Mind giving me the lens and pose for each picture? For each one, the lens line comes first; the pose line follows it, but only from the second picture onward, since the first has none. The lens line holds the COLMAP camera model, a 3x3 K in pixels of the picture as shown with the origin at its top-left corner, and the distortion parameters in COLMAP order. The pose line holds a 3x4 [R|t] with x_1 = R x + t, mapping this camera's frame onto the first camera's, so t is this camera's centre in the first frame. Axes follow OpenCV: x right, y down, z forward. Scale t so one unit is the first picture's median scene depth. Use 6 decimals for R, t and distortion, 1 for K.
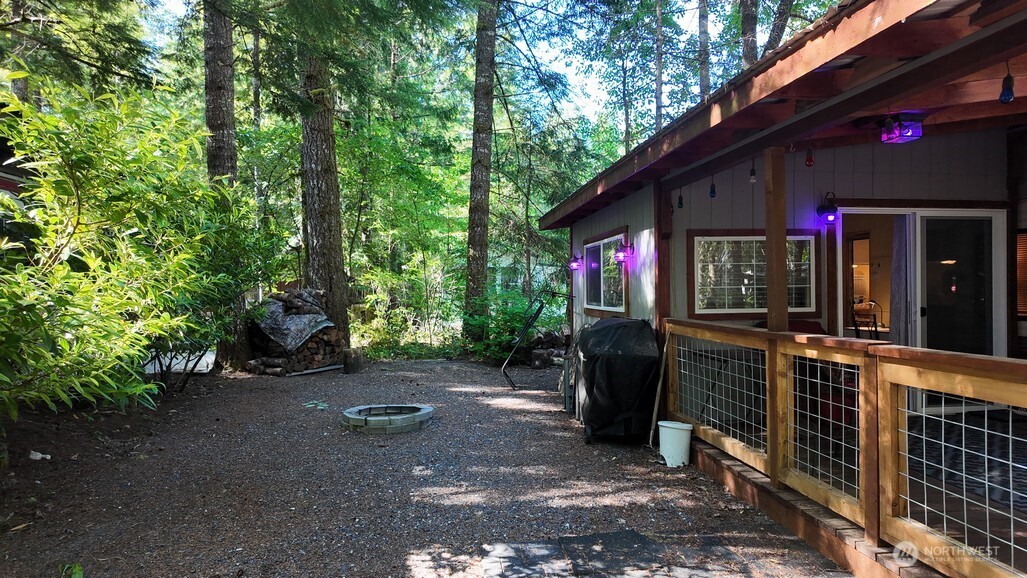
lens RADIAL K [[566.8, 0, 513.5], [0, 566.8, 289.0], [0, 0, 1]] dist [0.055806, -0.000668]
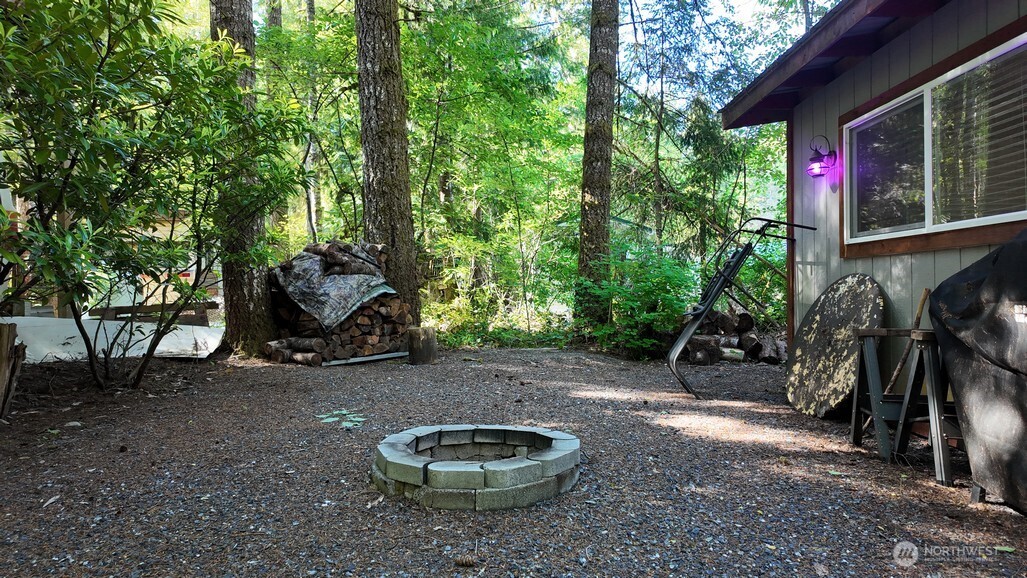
lens RADIAL K [[566.8, 0, 513.5], [0, 566.8, 289.0], [0, 0, 1]] dist [0.055806, -0.000668]
pose [[0.990036, -0.000087, -0.140817, -0.078068], [0.000211, 1.000000, 0.000864, 0.055839], [0.140817, -0.000885, 0.990035, 0.336620]]
